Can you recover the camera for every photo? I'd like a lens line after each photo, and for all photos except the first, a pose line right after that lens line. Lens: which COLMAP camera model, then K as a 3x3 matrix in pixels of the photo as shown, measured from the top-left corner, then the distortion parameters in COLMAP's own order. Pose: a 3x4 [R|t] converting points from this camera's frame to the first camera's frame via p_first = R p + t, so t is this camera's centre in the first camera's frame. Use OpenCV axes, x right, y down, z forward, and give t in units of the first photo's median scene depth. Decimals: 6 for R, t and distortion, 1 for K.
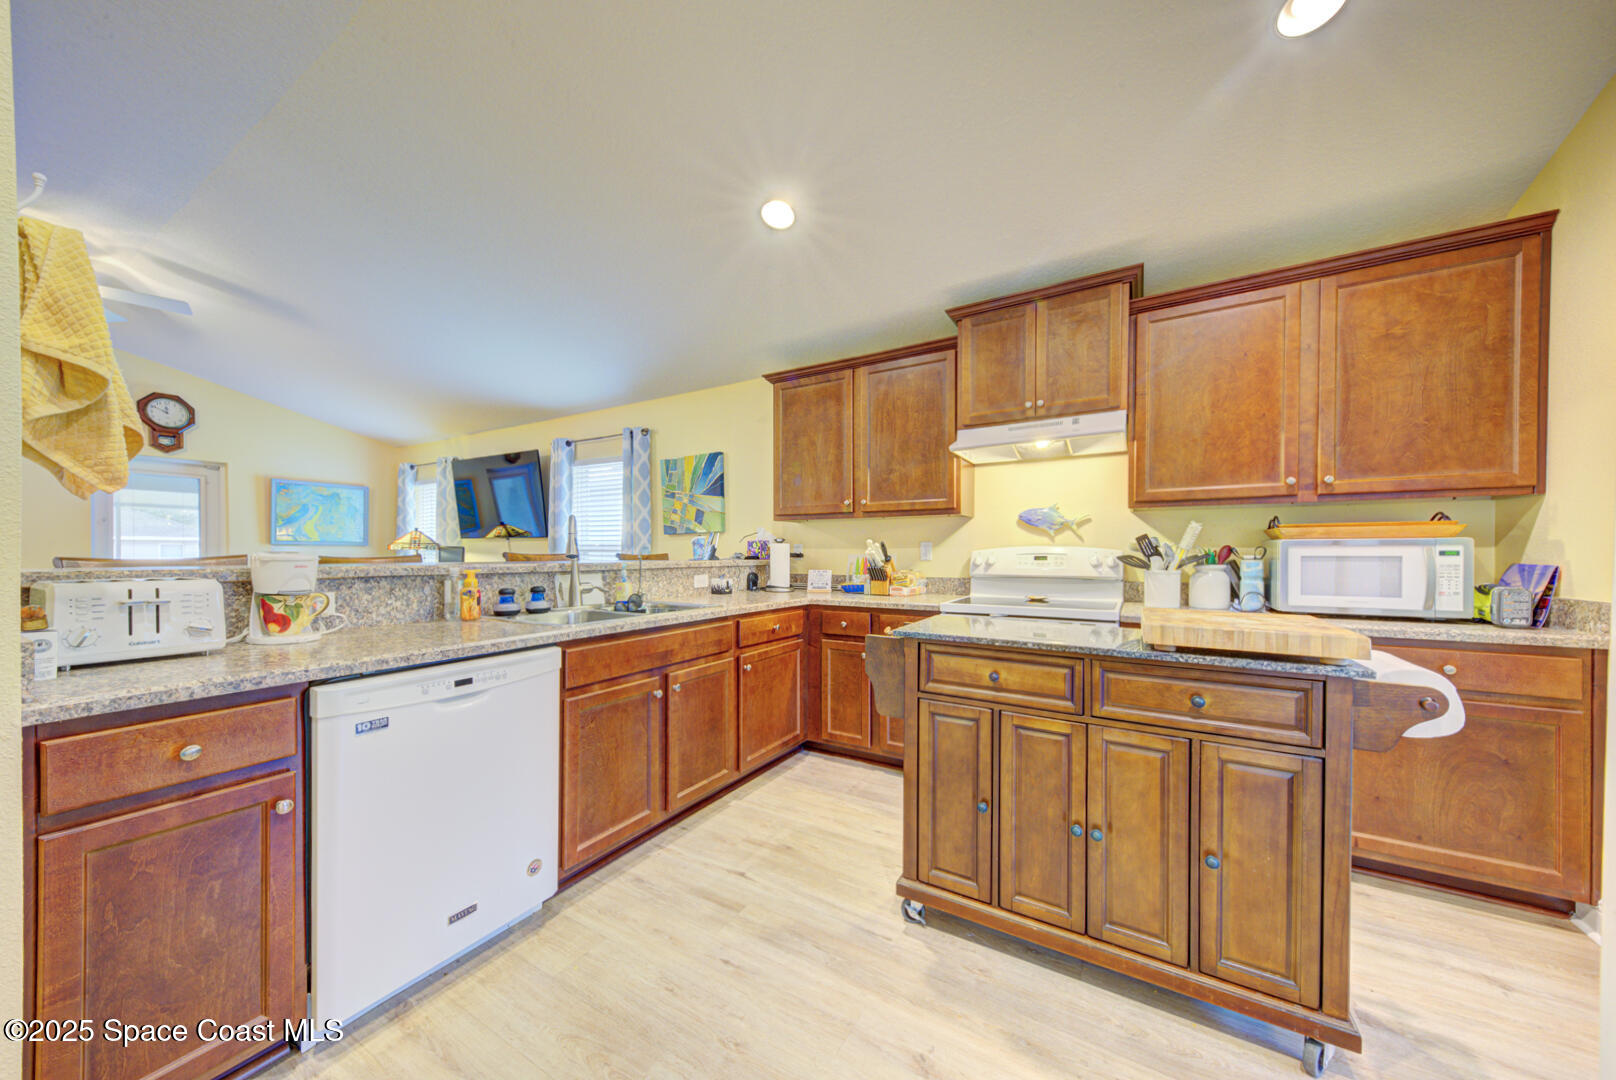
lens RADIAL K [[555.3, 0, 802.5], [0, 555.3, 555.7], [0, 0, 1]] dist [0.018804, -0.005653]
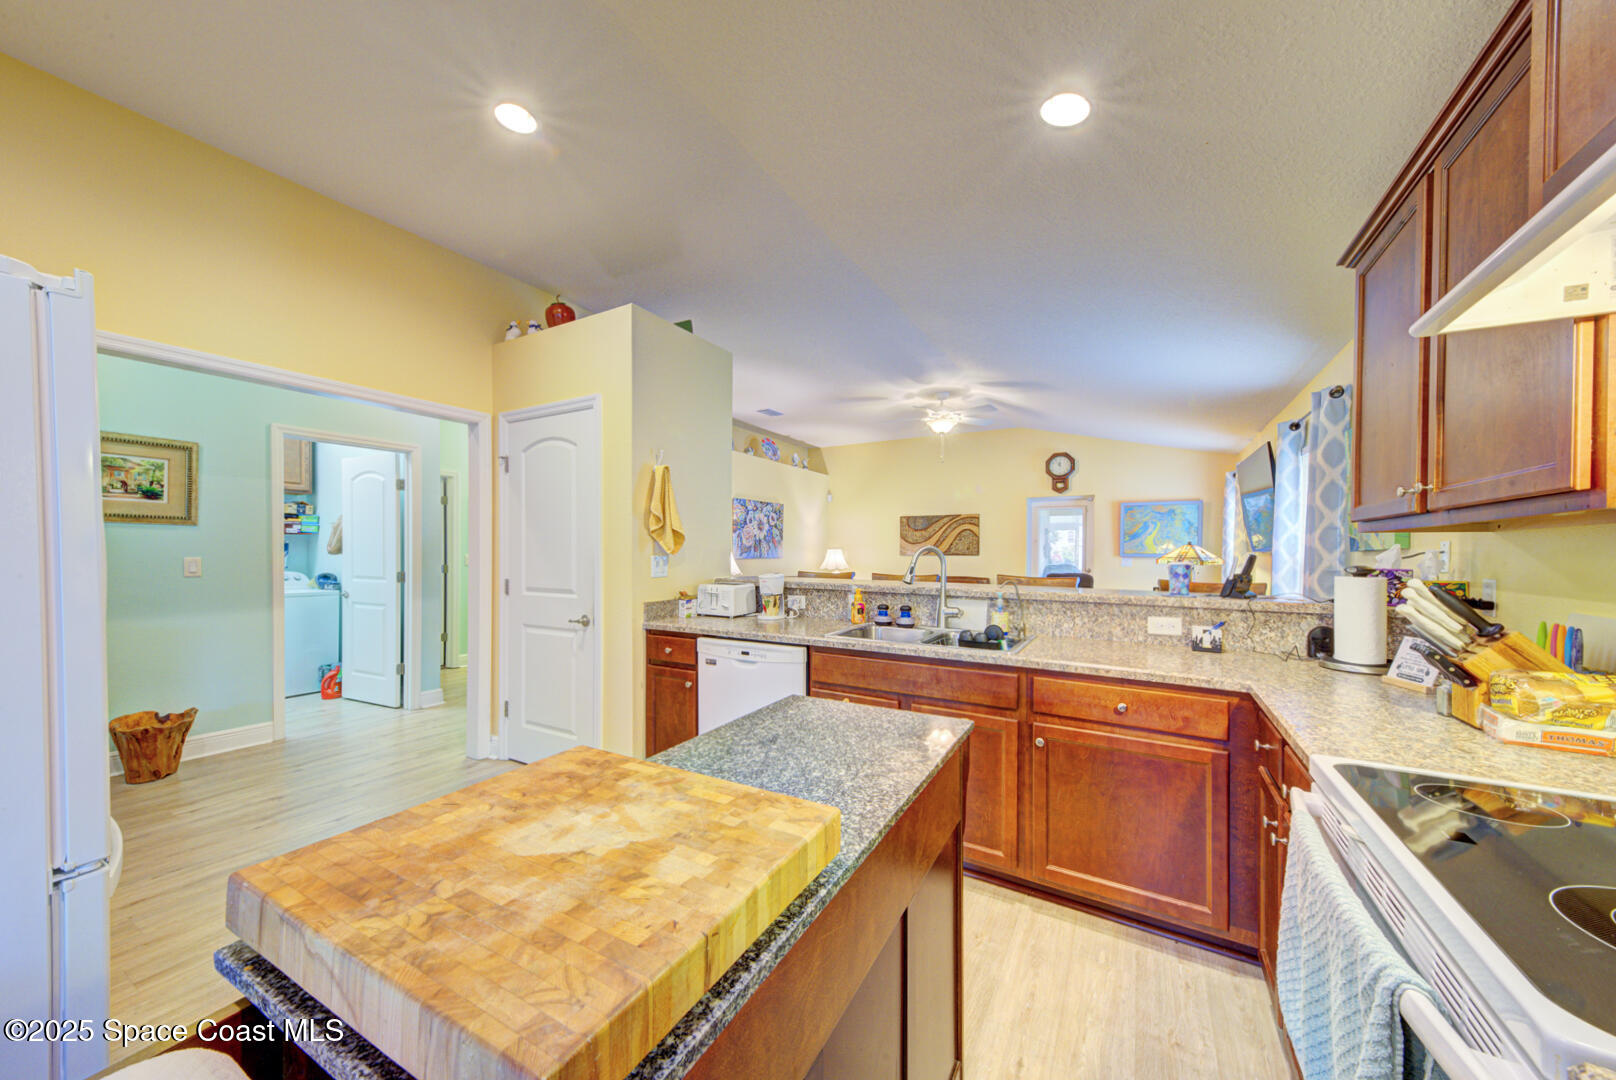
lens RADIAL K [[565.9, 0, 805.6], [0, 565.9, 549.9], [0, 0, 1]] dist [0.016825, 0.000021]
pose [[0.019512, -0.000346, -0.999810, 0.583070], [-0.013592, 0.999907, -0.000611, -0.048644], [0.999717, 0.013602, 0.019505, 0.576382]]
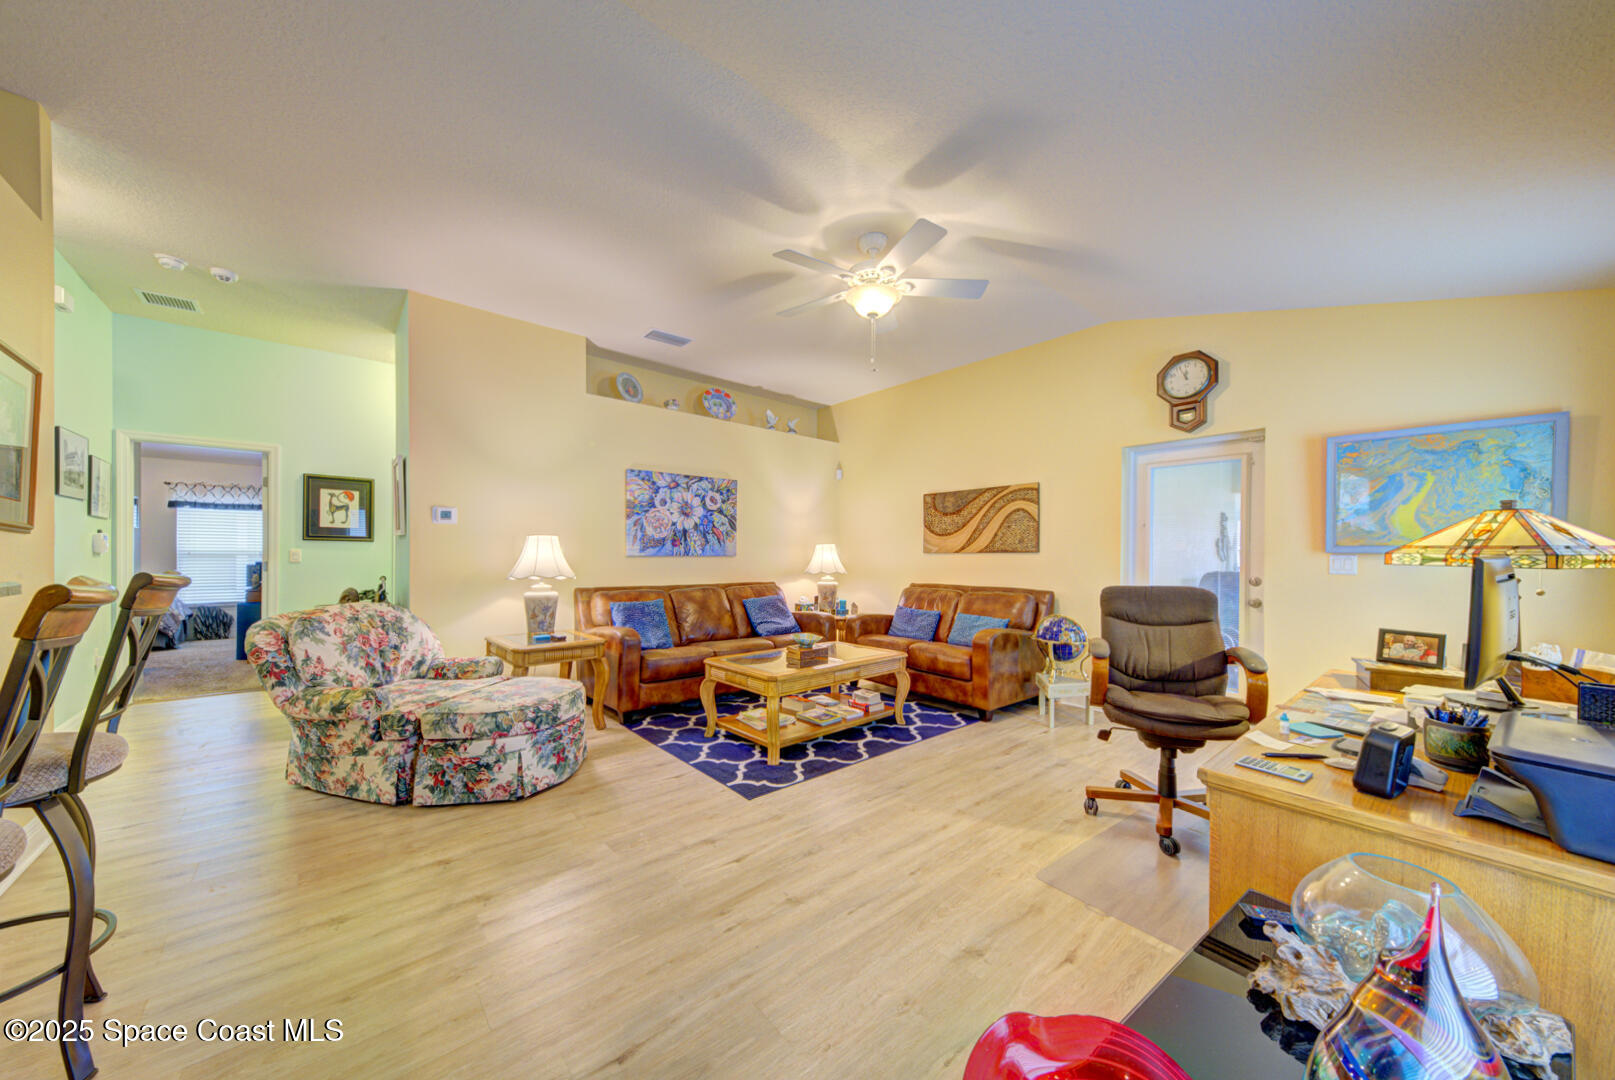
lens RADIAL K [[555.0, 0, 802.0], [0, 555.0, 555.7], [0, 0, 1]] dist [0.018804, -0.005653]
pose [[-0.314120, -0.000786, -0.949383, -0.465725], [-0.014671, 0.999884, 0.004026, -0.022712], [0.949270, 0.015193, -0.314095, 1.356981]]
